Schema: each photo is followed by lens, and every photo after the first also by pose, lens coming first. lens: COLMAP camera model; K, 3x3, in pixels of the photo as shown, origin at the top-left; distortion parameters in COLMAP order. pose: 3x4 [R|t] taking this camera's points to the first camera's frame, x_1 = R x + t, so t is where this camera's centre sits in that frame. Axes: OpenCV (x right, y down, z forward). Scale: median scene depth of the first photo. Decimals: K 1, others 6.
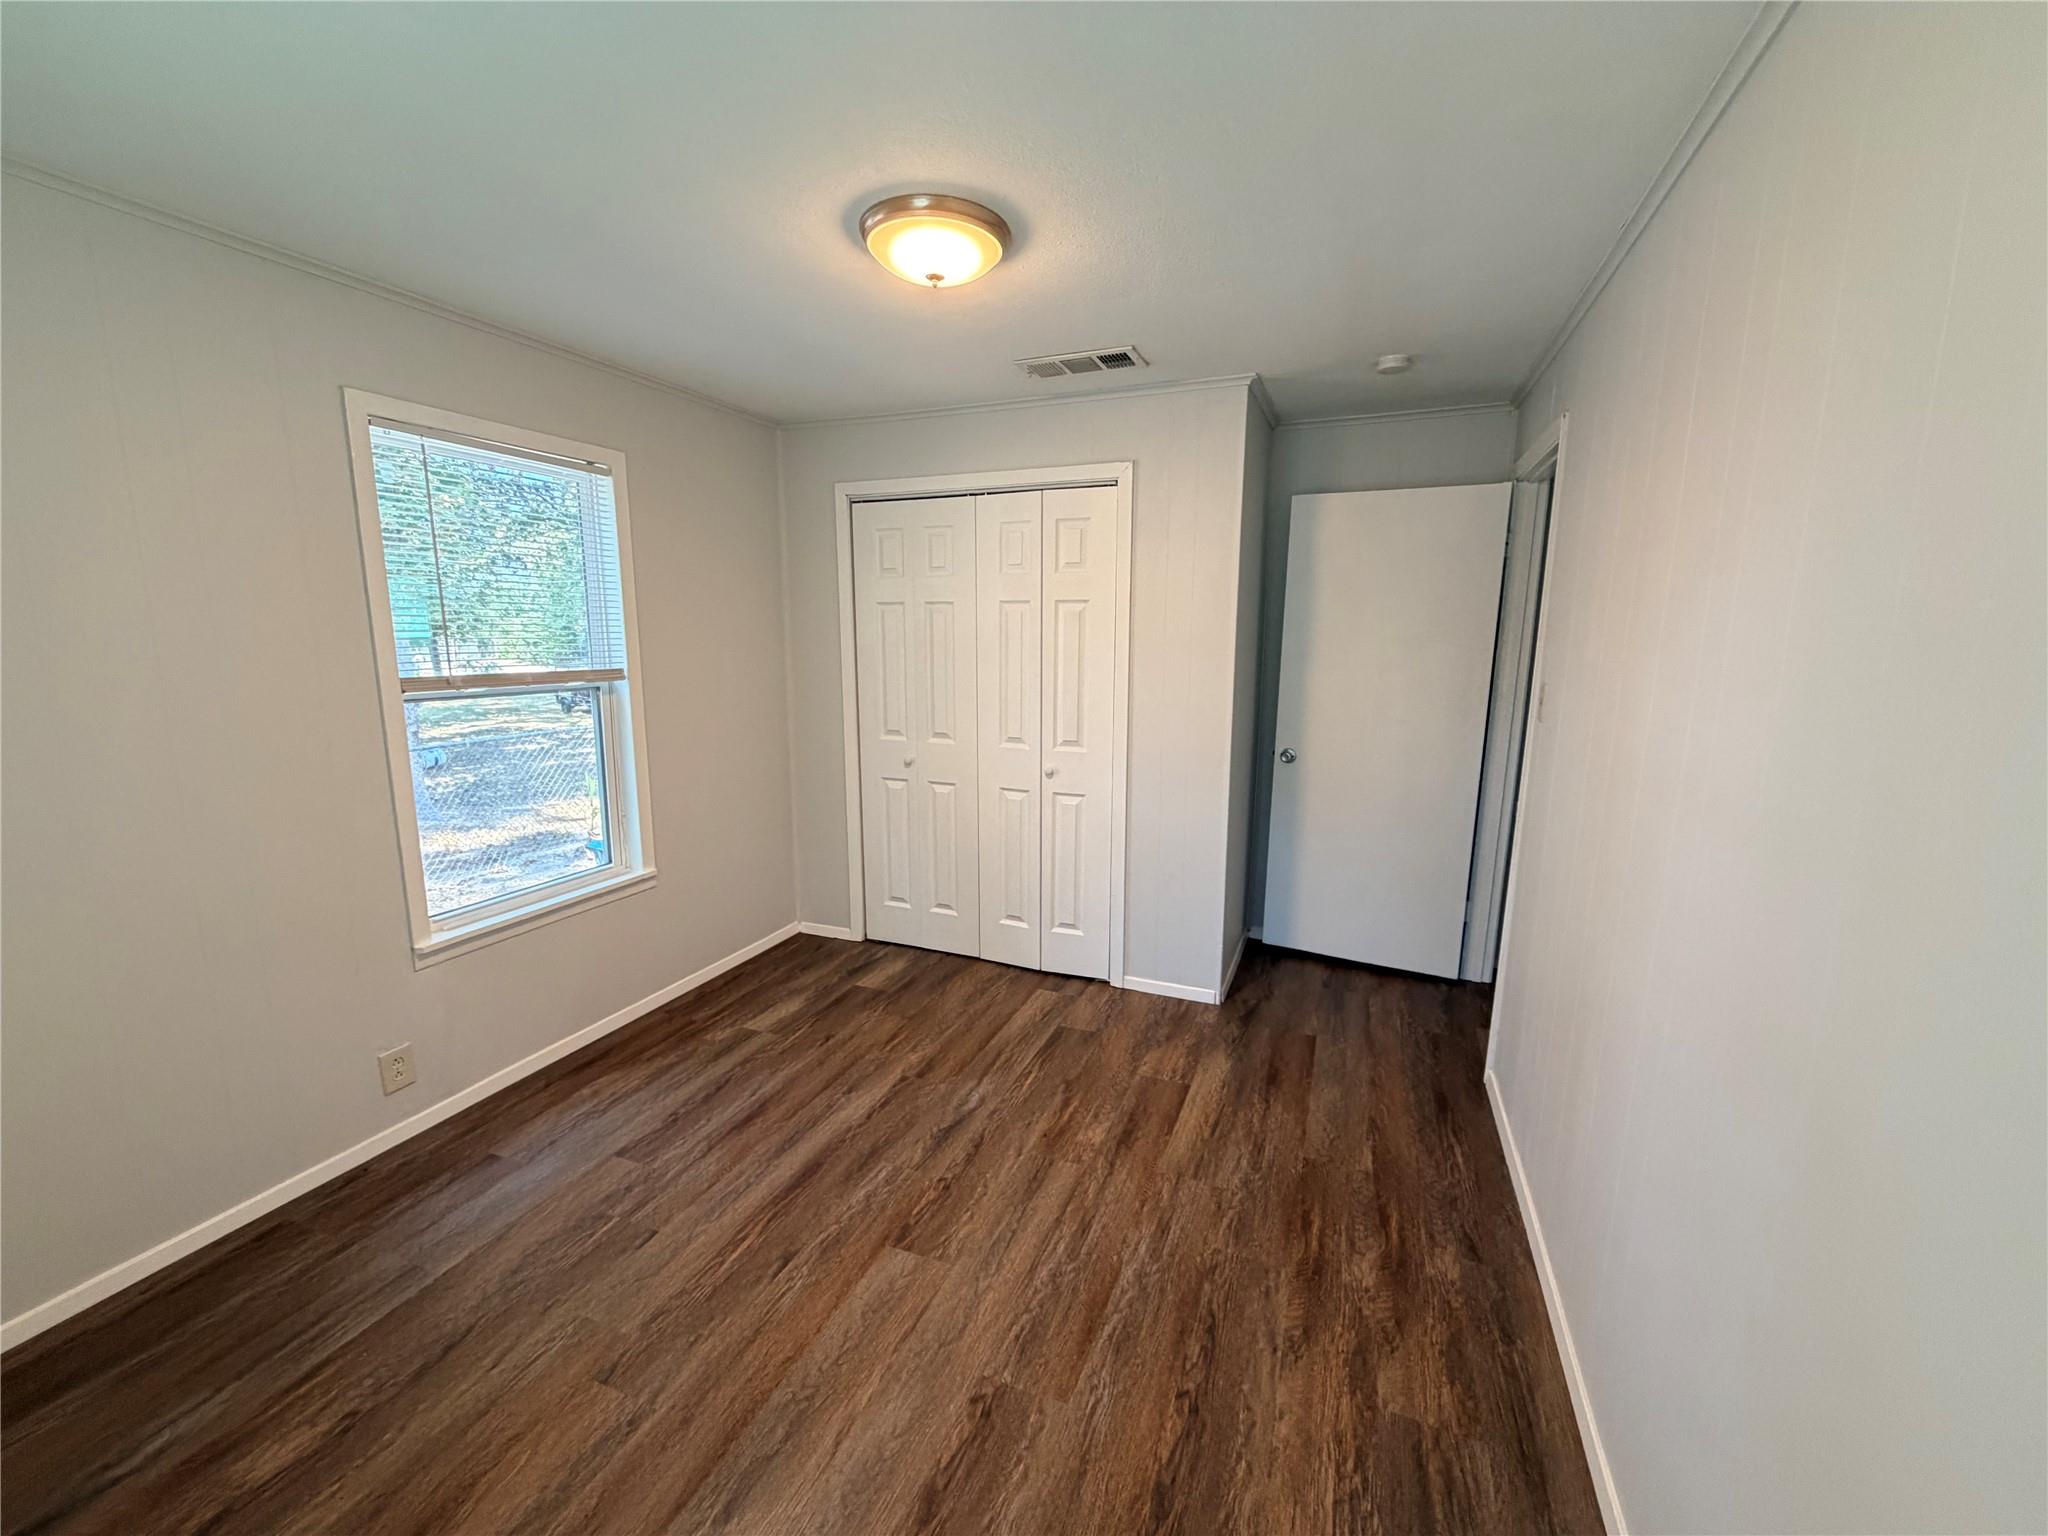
lens RADIAL K [[815.5, 0, 1021.6], [0, 815.5, 766.6], [0, 0, 1]] dist [-0.002789, 0.000564]
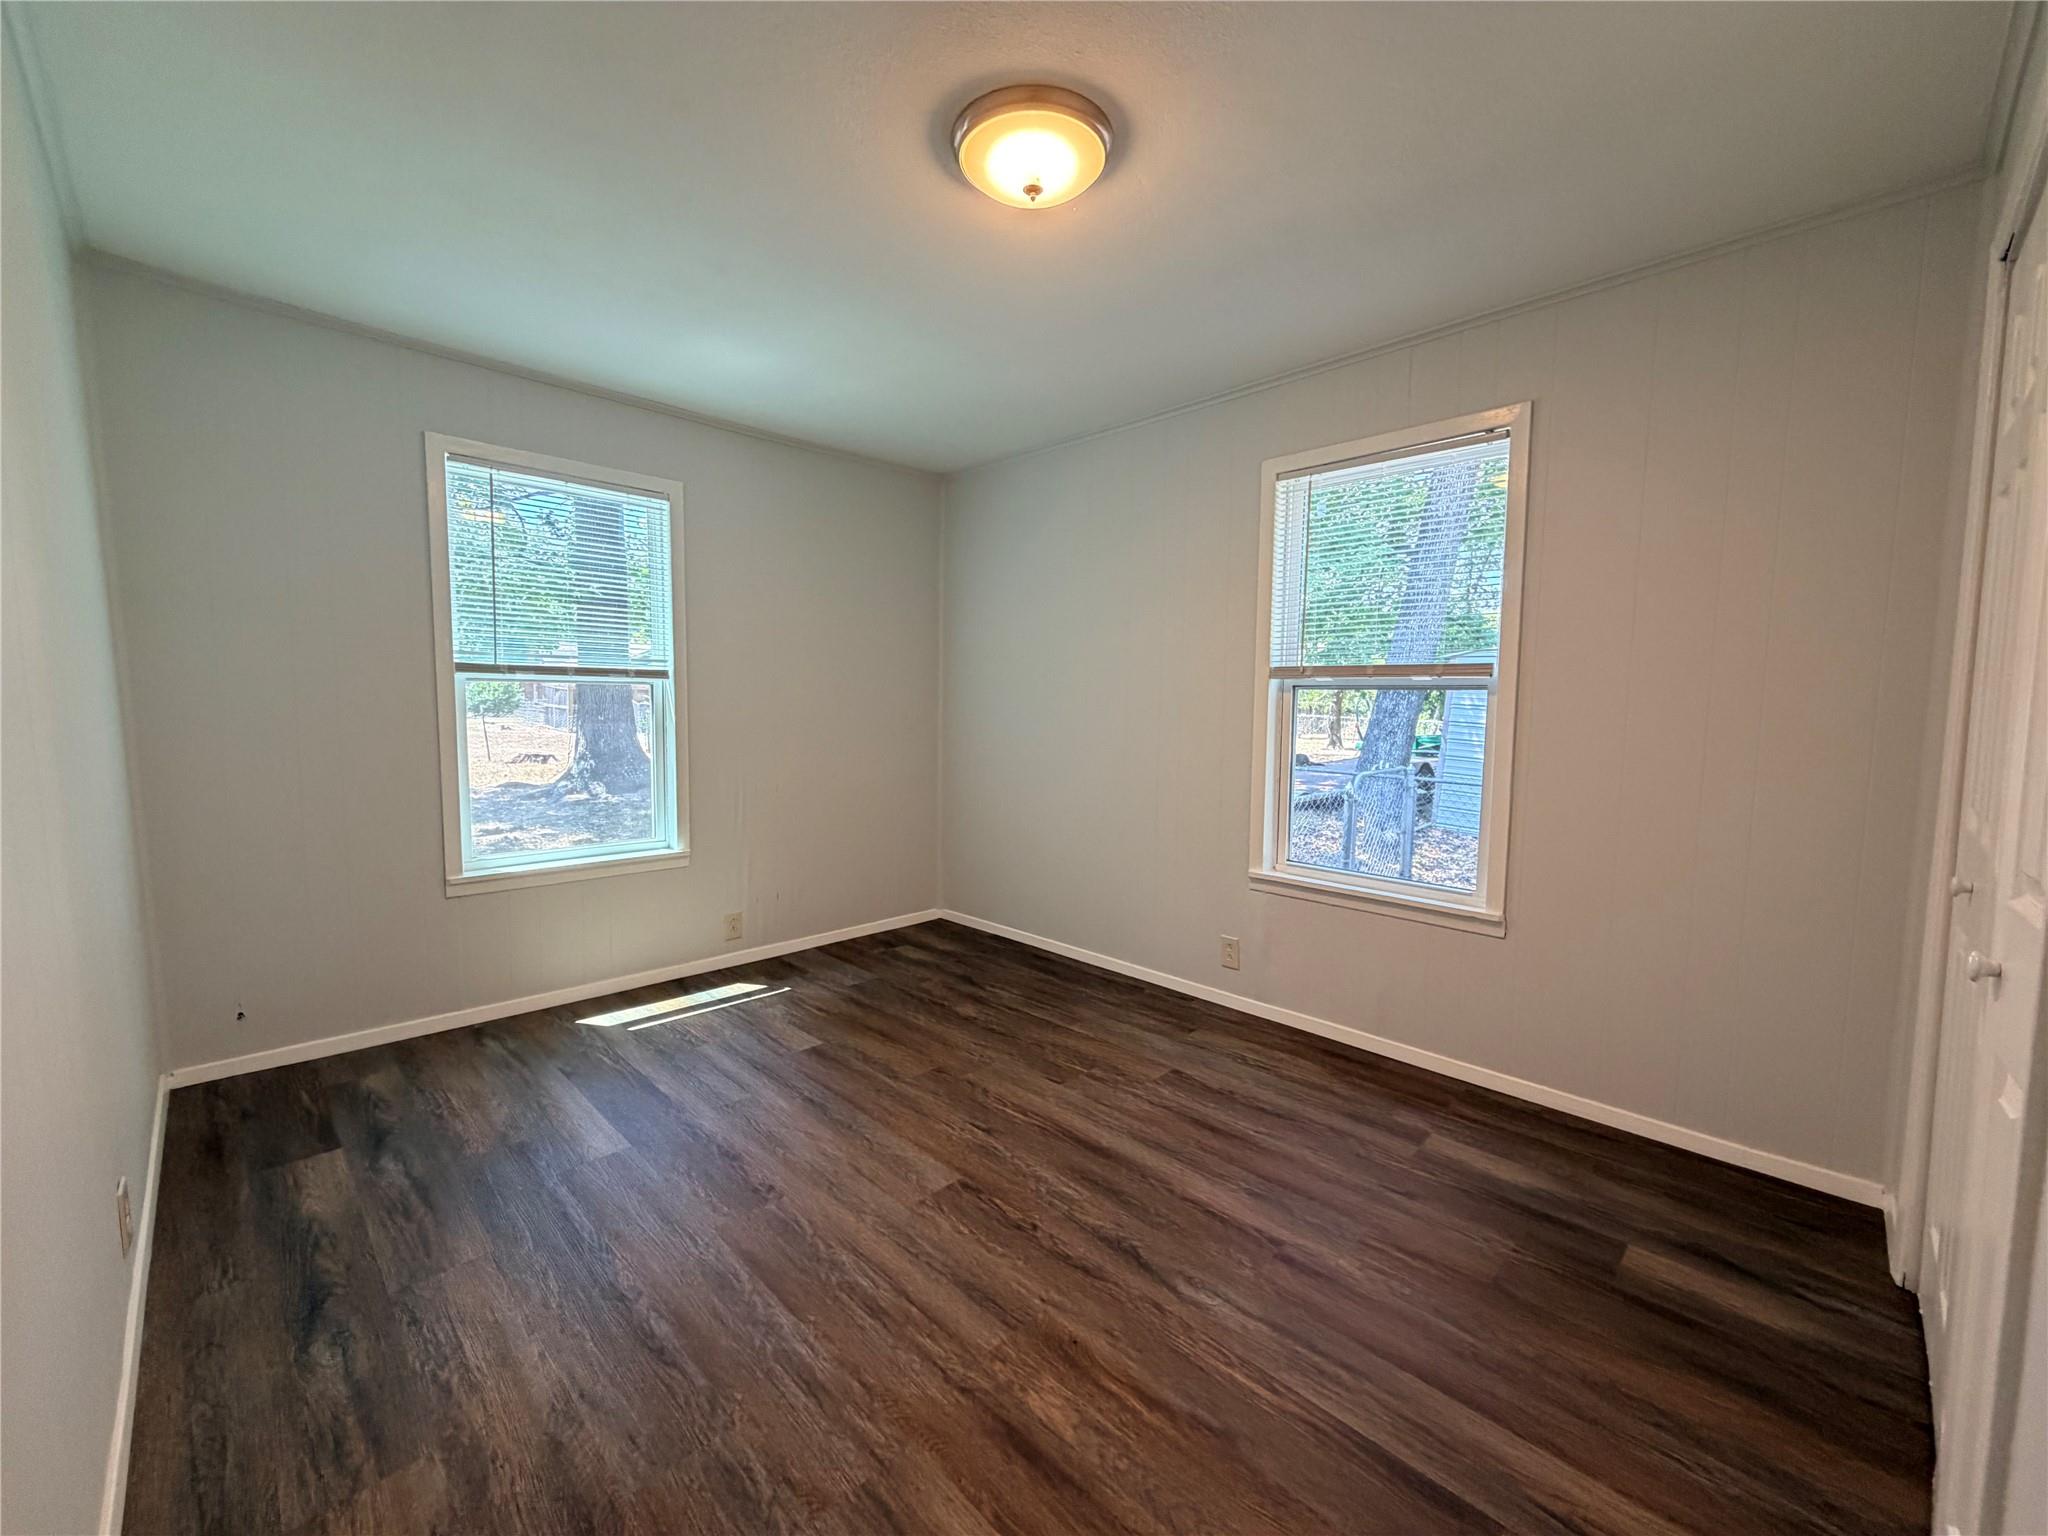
lens RADIAL K [[815.5, 0, 1022.5], [0, 815.5, 766.2], [0, 0, 1]] dist [-0.002789, 0.000564]
pose [[-0.384725, 0.069060, -0.920444, 0.646312], [-0.162417, 0.976573, 0.141158, -0.075177], [0.908630, 0.203803, -0.364495, 1.190409]]
